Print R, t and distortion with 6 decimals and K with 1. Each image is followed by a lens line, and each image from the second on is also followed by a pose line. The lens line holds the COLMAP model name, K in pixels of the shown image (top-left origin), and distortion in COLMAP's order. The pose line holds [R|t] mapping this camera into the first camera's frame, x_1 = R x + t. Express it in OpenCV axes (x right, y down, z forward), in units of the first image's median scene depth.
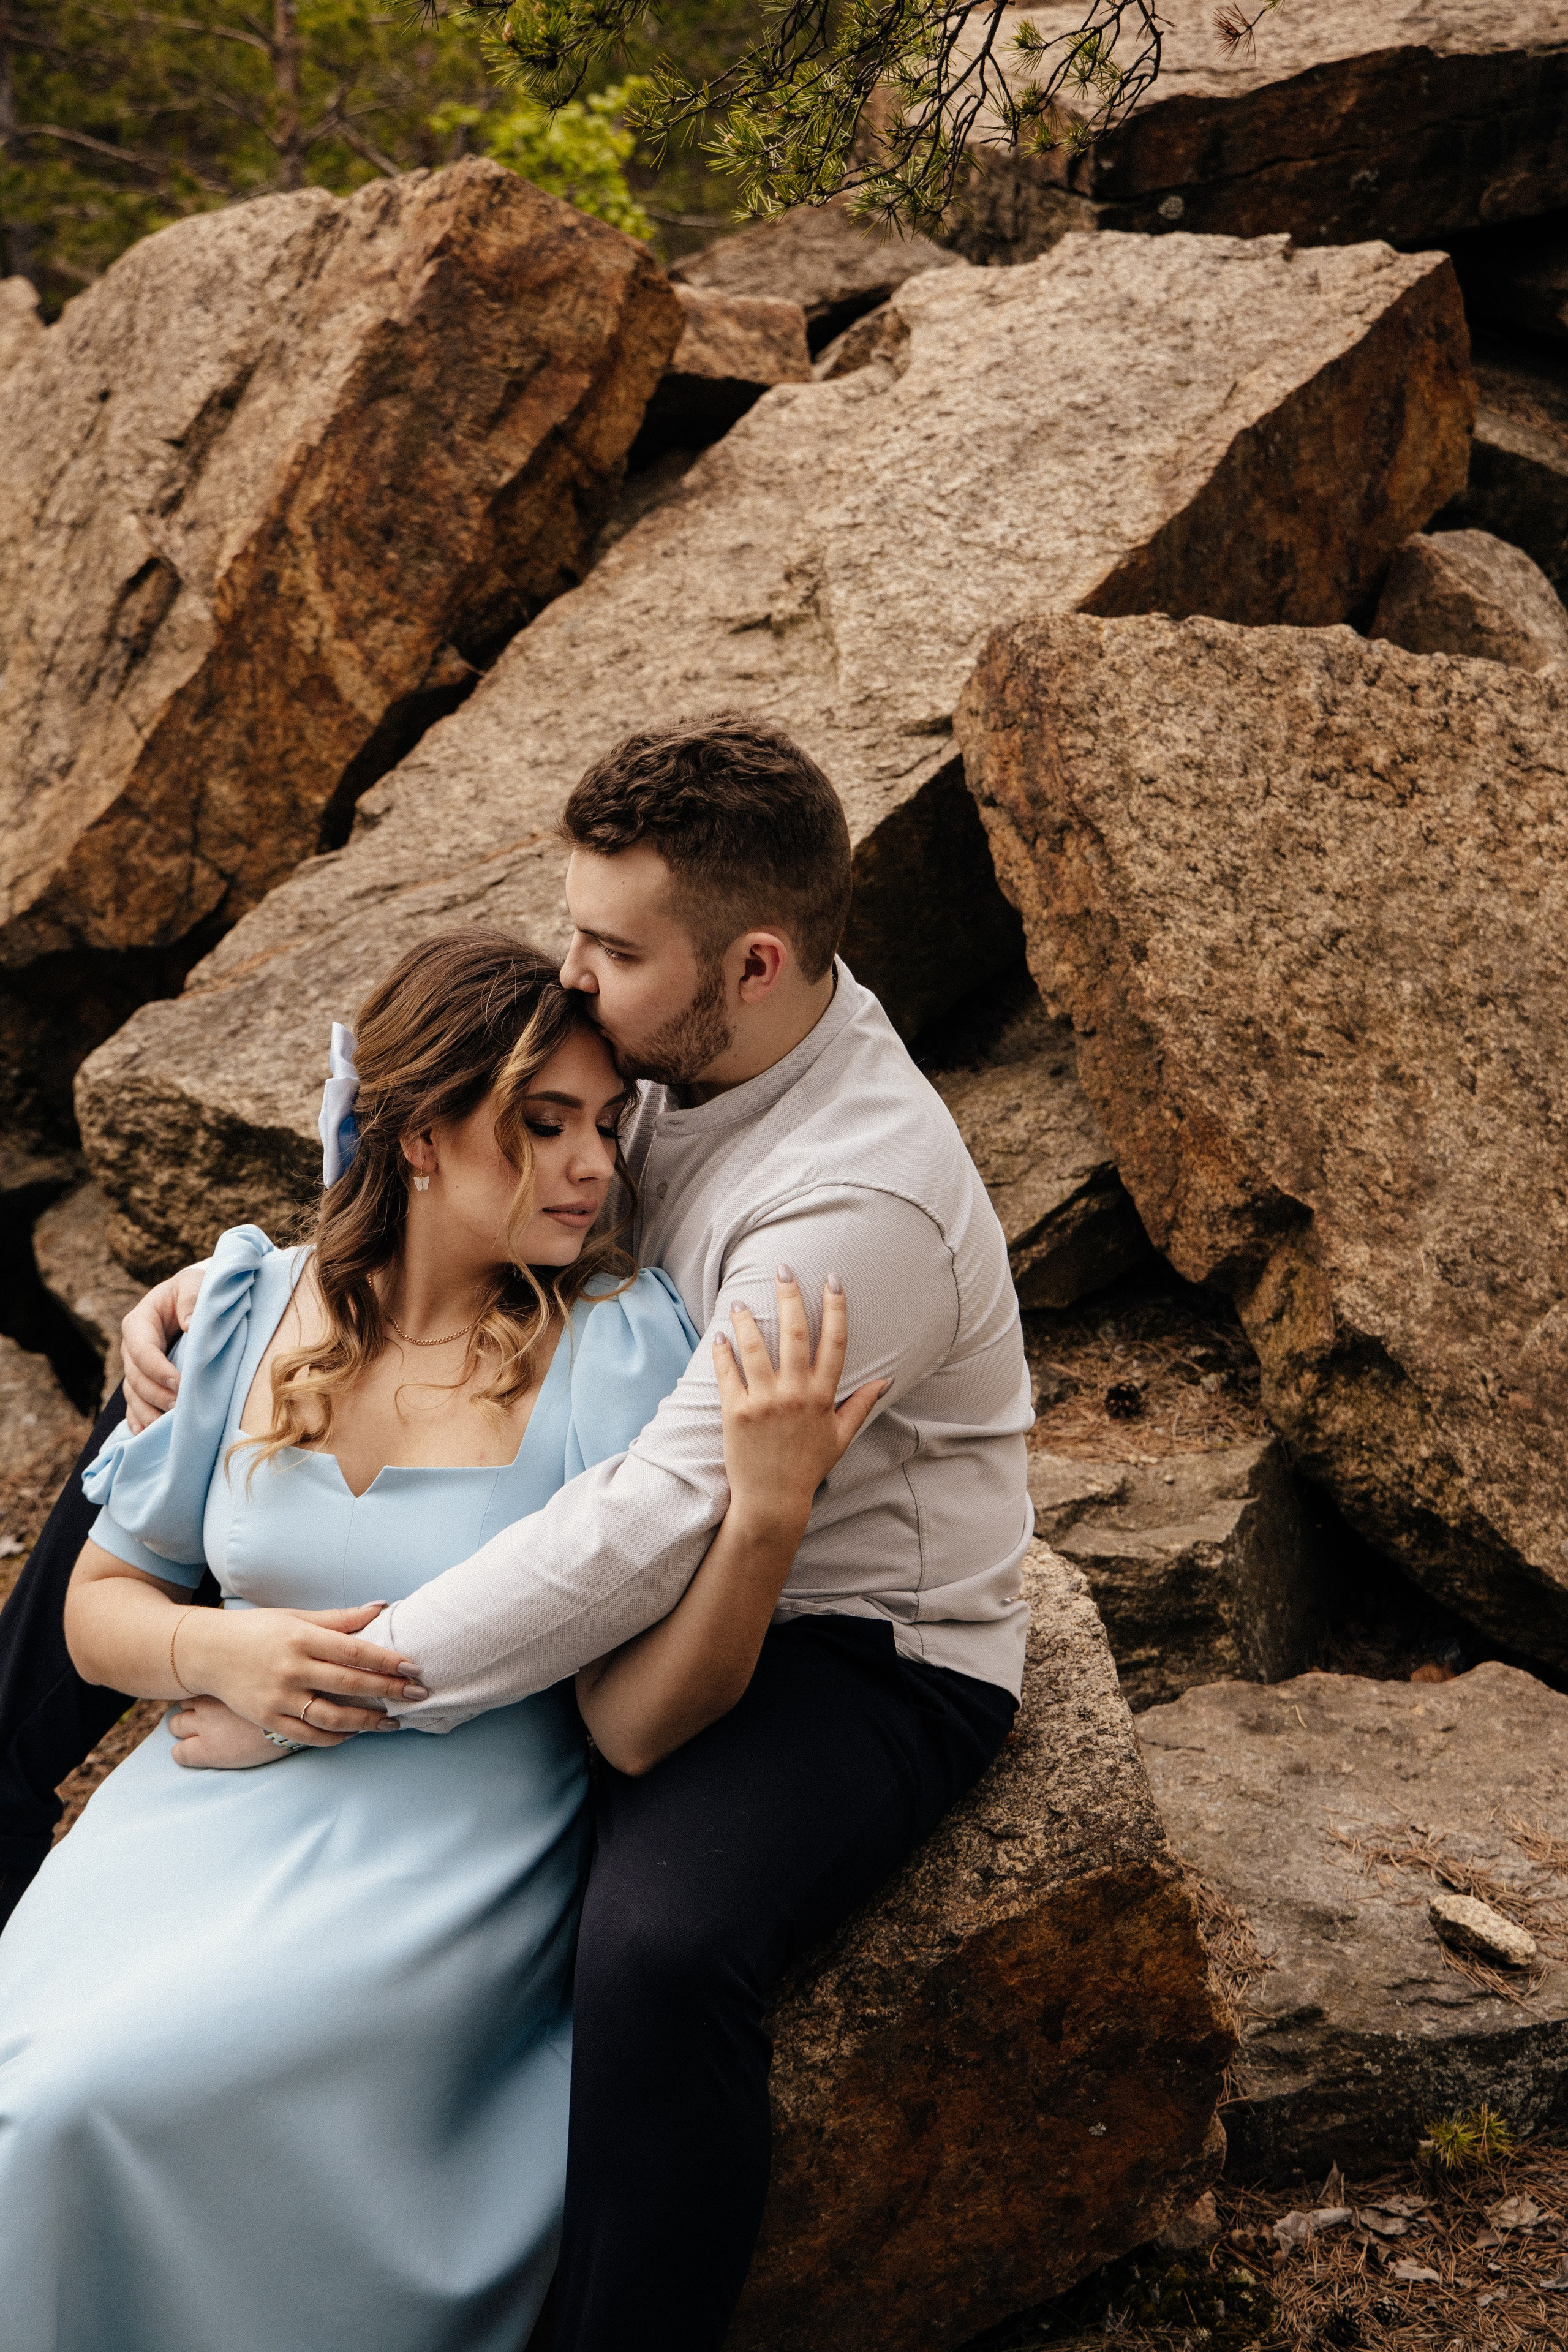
lens RADIAL K [[4205.5, 0, 784.0], [0, 4205.5, 1175.7], [0, 0, 1]] dist [0.269925, 0.000000]
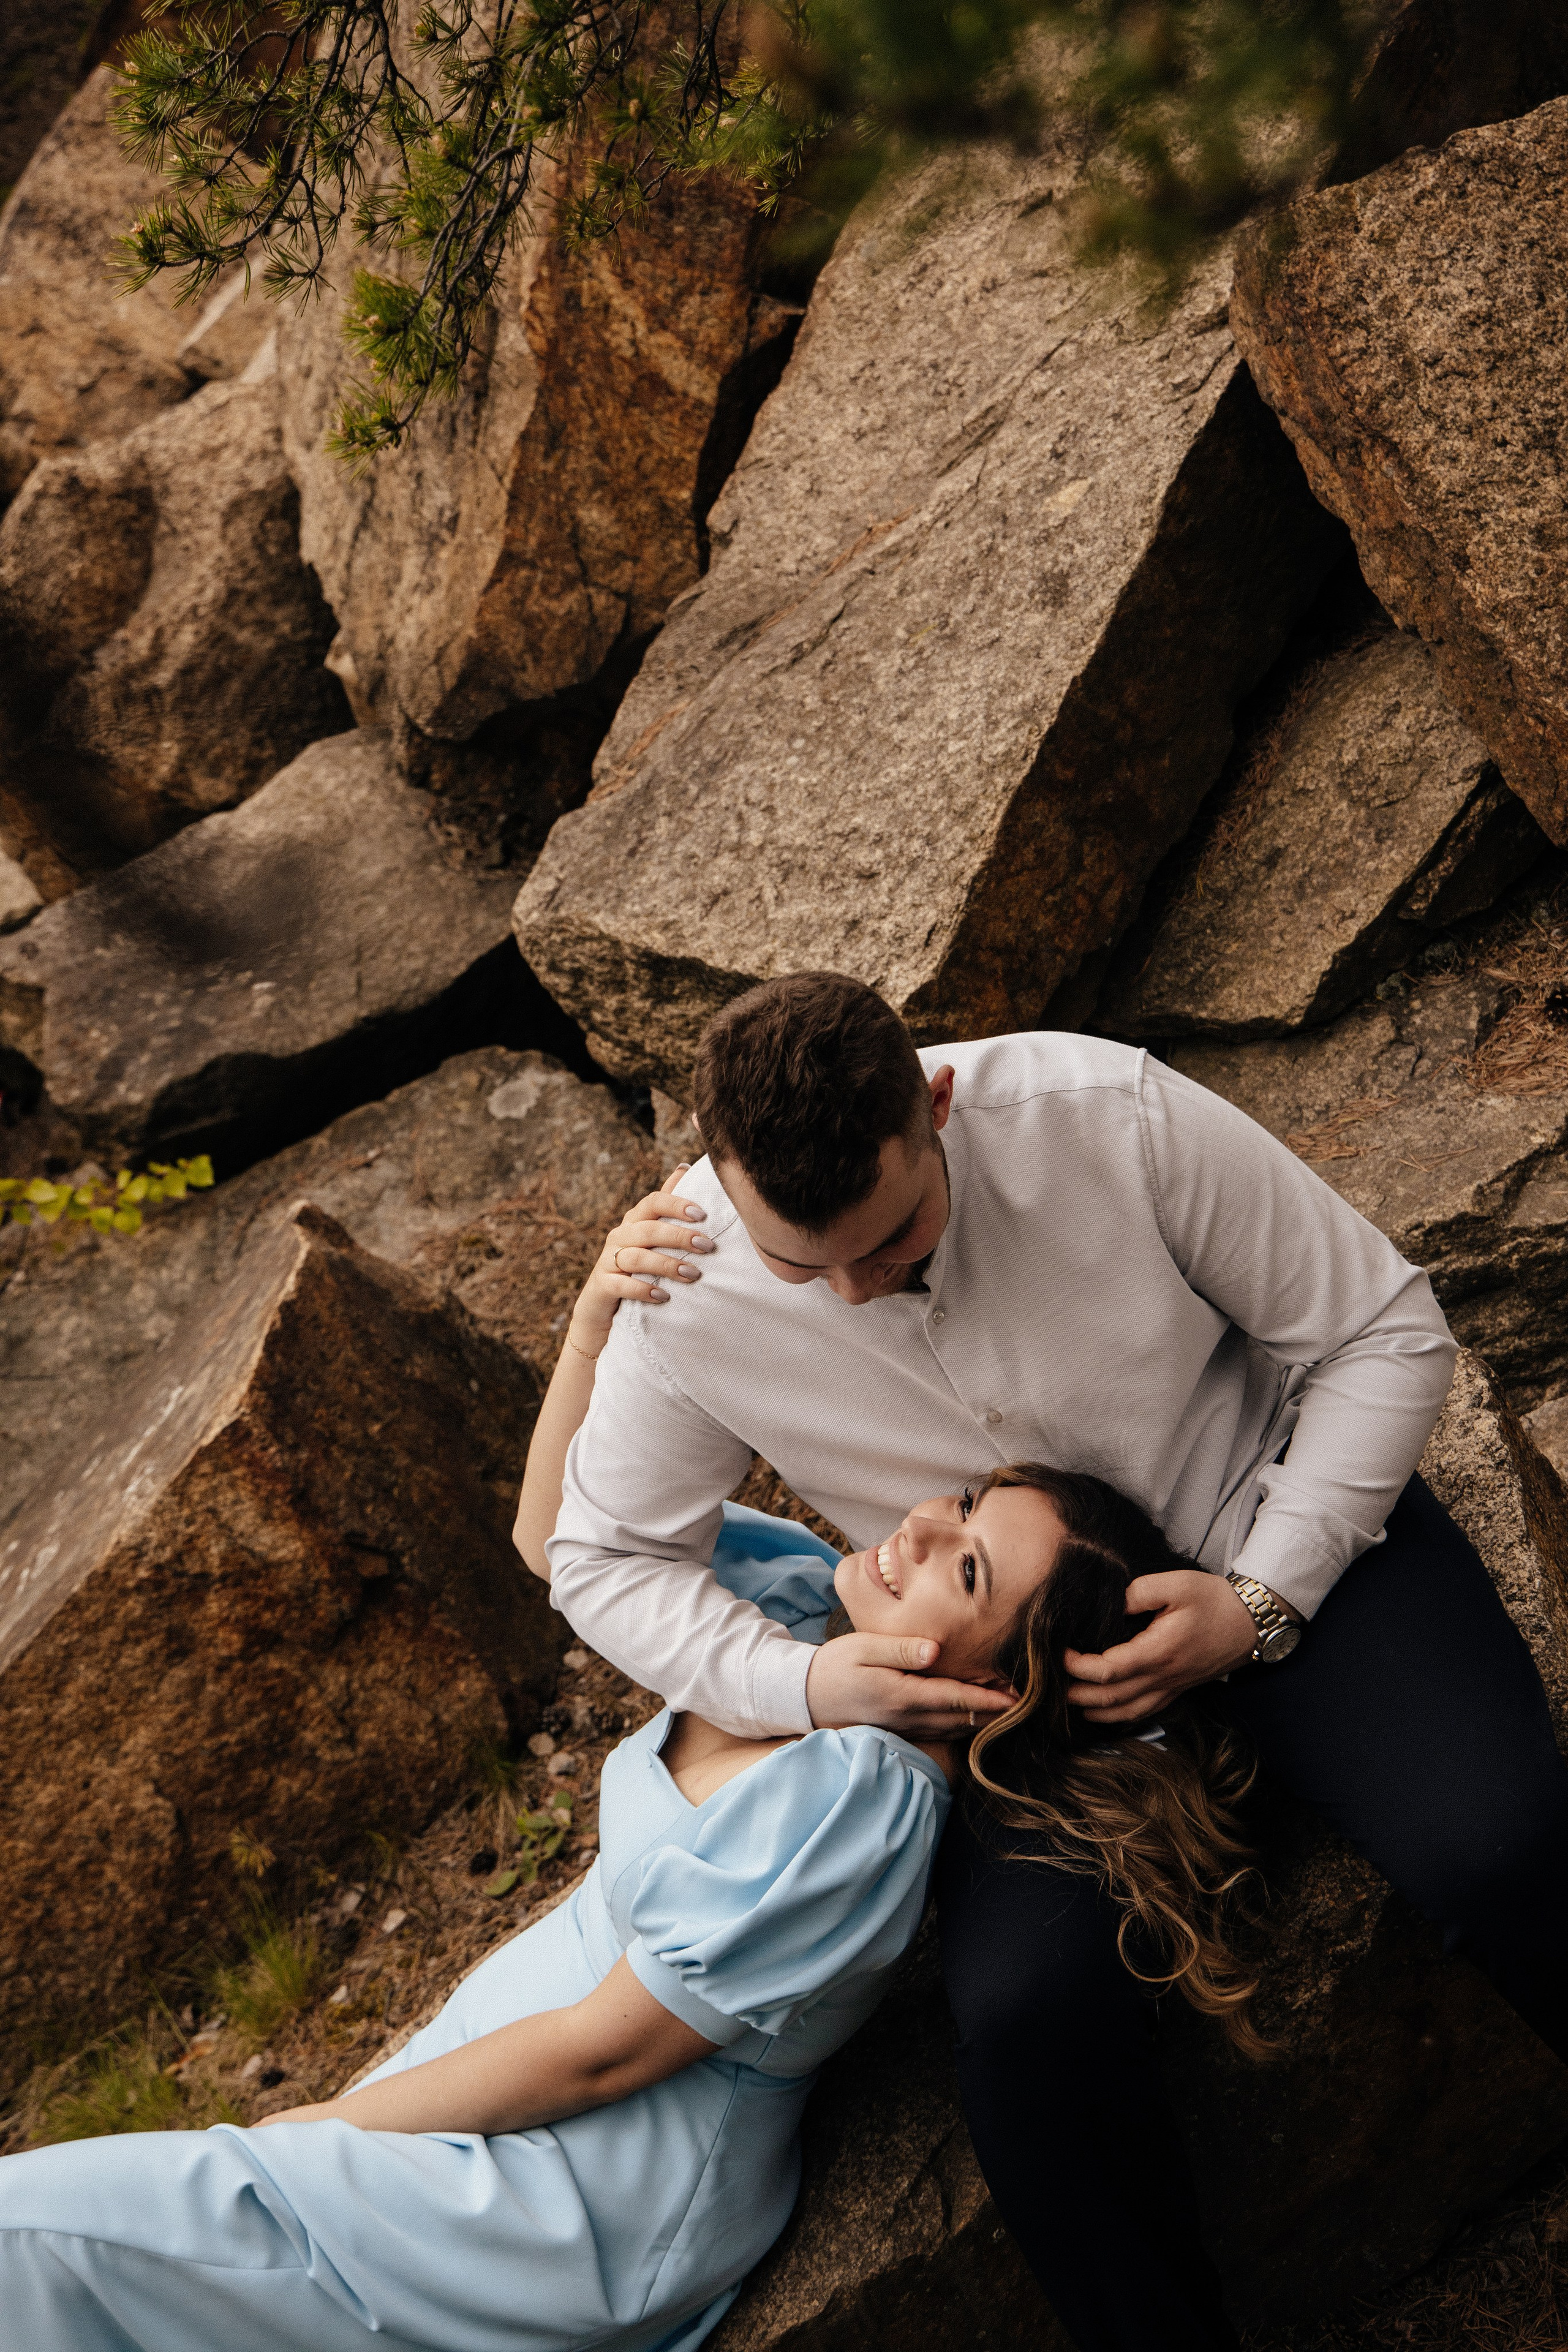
lens RADIAL K [[4007.9, 0, 783.6], [0, 4007.9, 1175.6], [0, 0, 1]] dist [0.255615, 0.000000]
pose [[0.937874, -0.247649, -0.243029, 0.122438], [0.300799, 0.929434, 0.213710, -0.157787], [0.172954, -0.273535, 0.946185, 0.055921]]
